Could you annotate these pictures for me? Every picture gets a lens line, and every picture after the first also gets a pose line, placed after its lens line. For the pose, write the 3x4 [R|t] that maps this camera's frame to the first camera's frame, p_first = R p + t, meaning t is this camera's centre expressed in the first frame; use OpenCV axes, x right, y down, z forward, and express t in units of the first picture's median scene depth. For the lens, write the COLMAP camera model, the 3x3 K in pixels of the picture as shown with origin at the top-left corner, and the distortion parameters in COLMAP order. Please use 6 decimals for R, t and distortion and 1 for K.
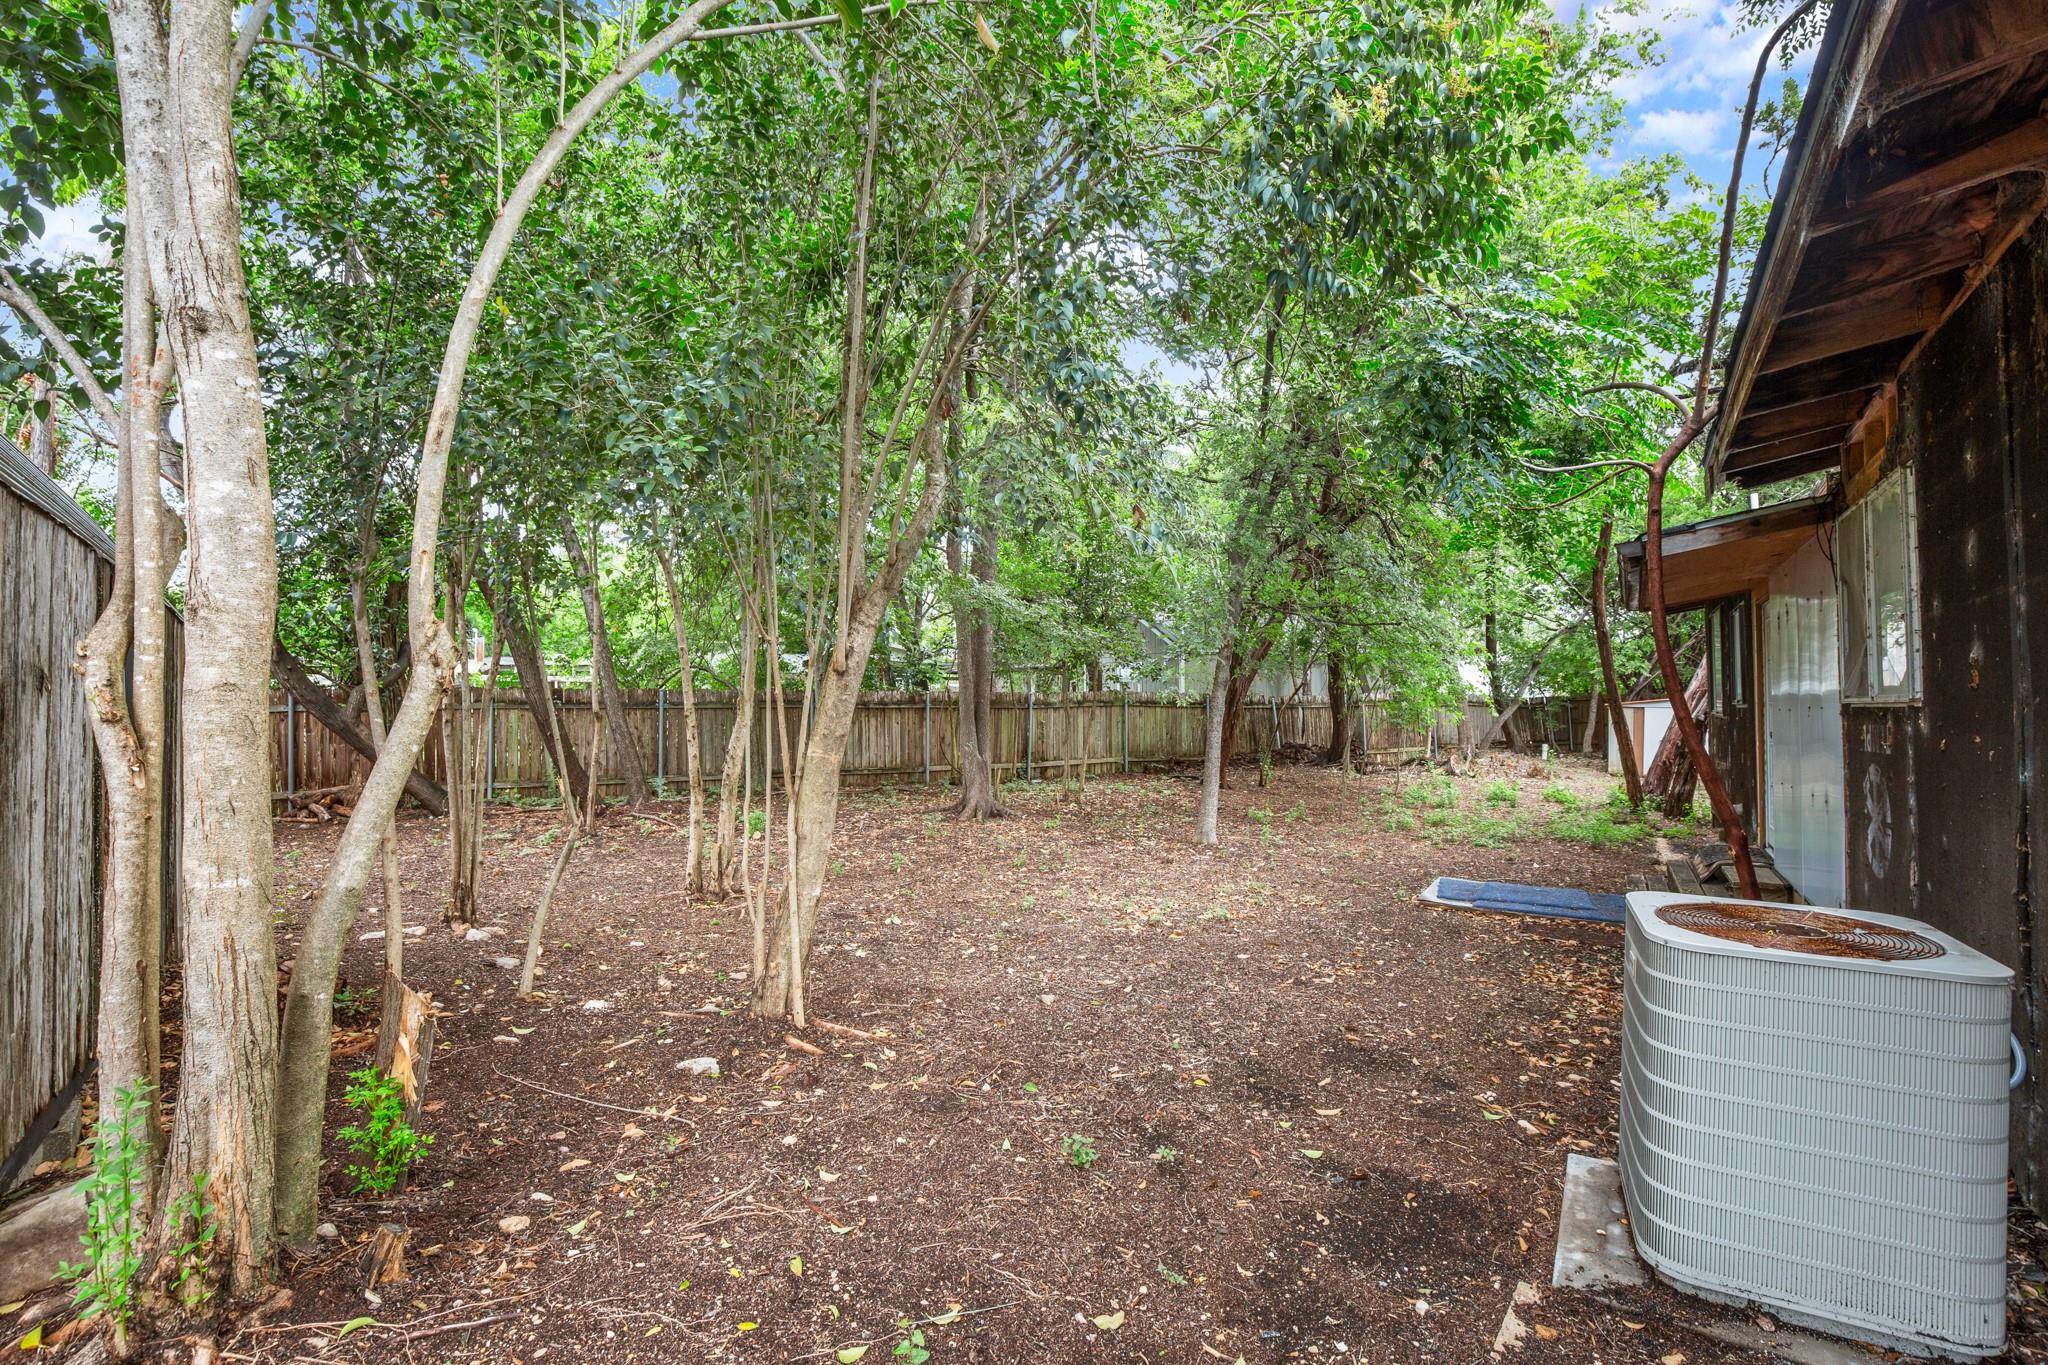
lens RADIAL K [[957.9, 0, 1022.3], [0, 957.9, 685.2], [0, 0, 1]] dist [-0.027948, 0.008035]
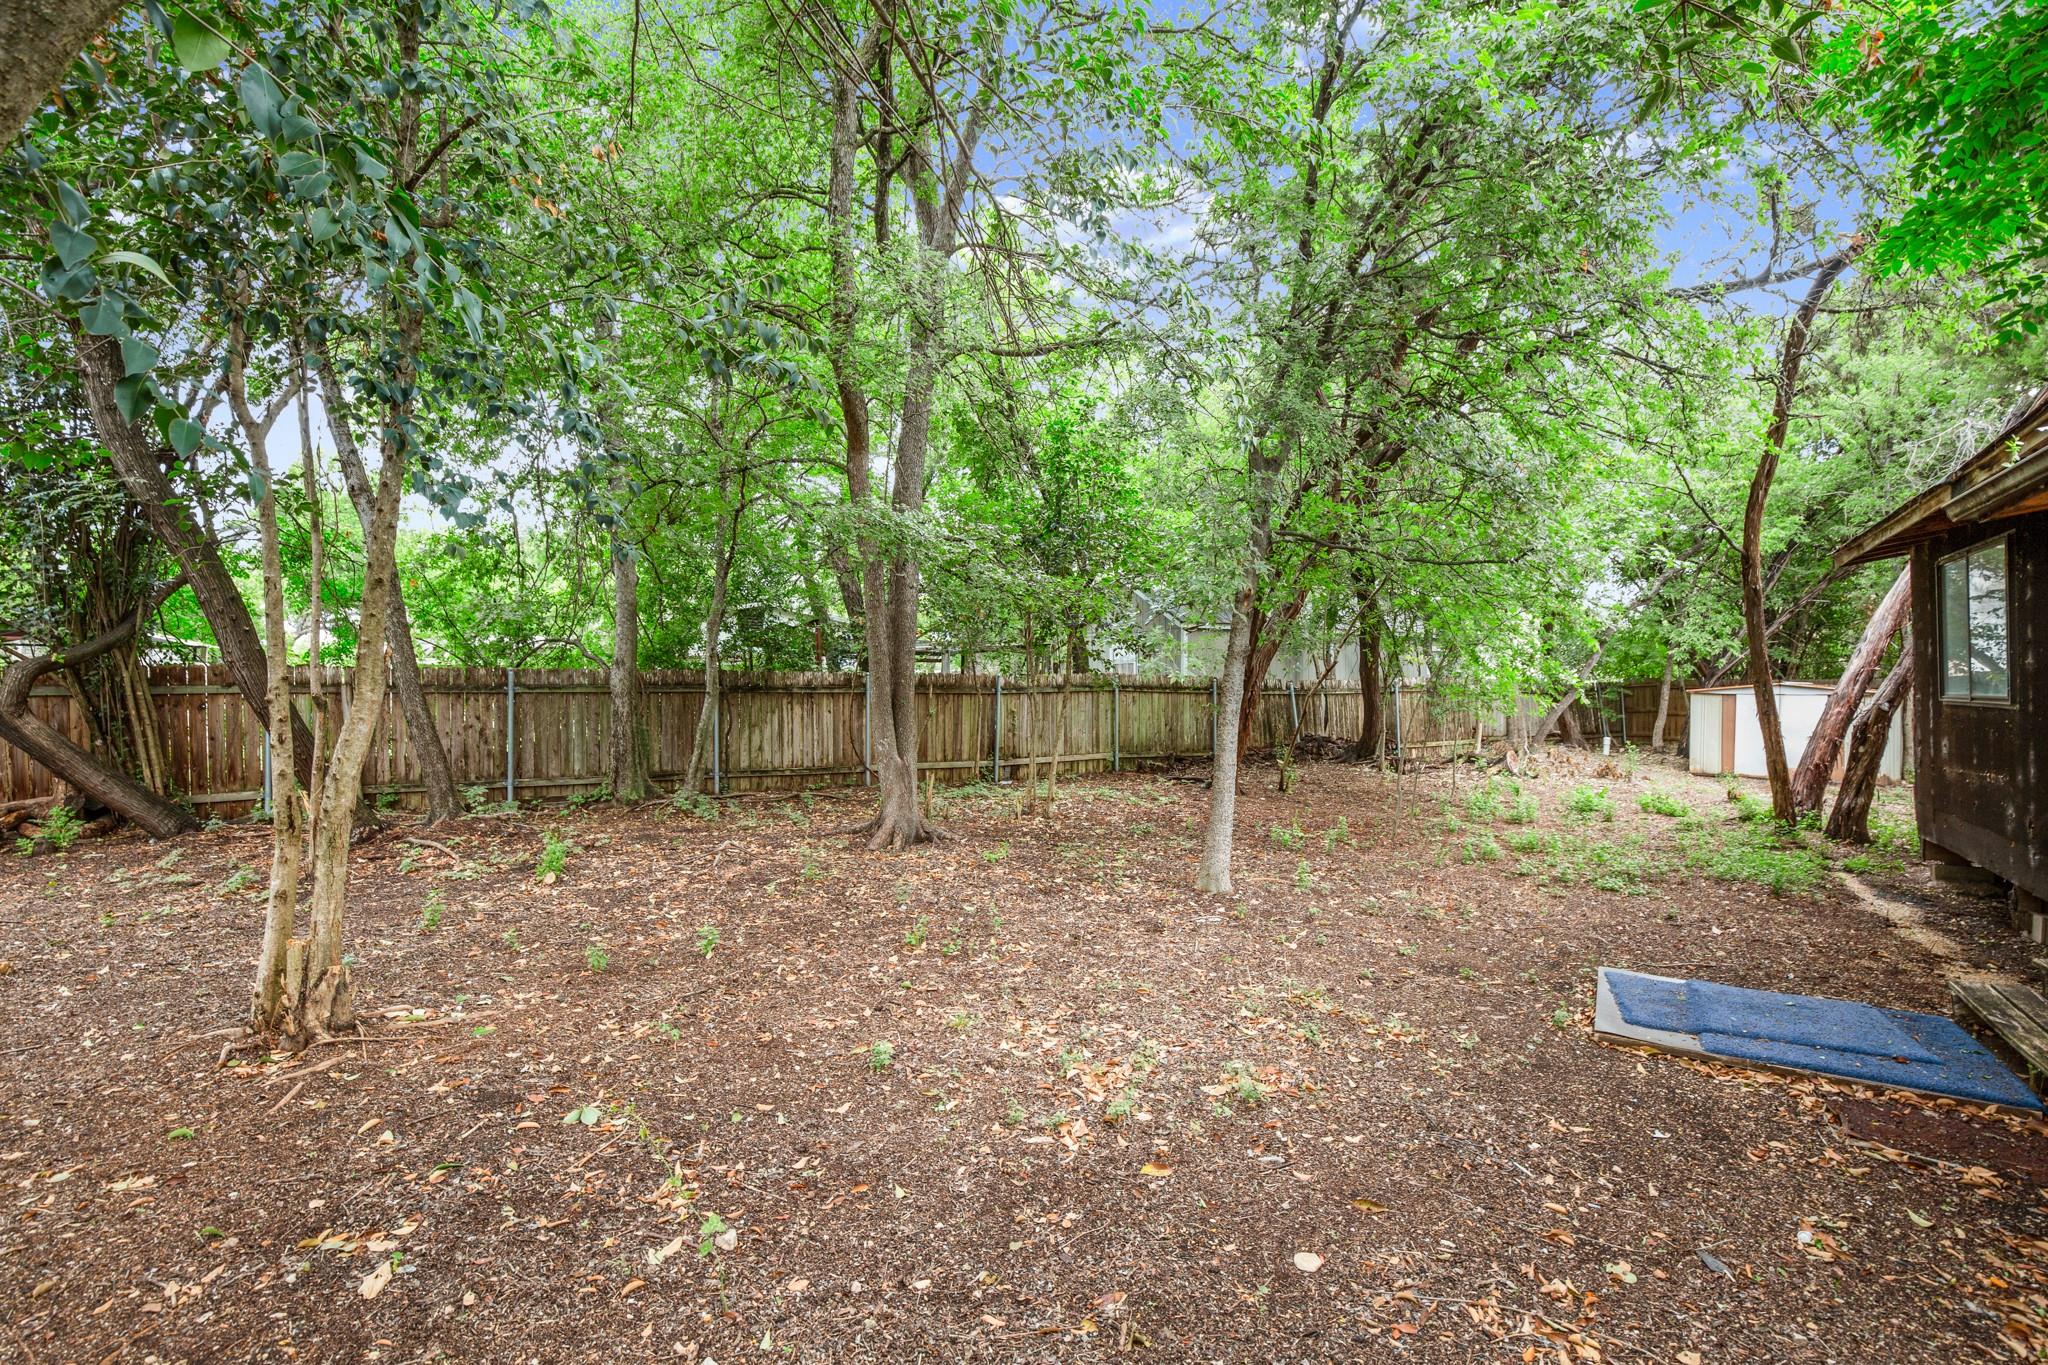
lens RADIAL K [[957.9, 0, 1028.2], [0, 957.9, 687.9], [0, 0, 1]] dist [-0.027948, 0.008035]
pose [[0.999999, 0.000888, 0.000753, 0.039516], [-0.000899, 0.999881, 0.015422, 0.007606], [-0.000740, -0.015423, 0.999881, 0.216489]]
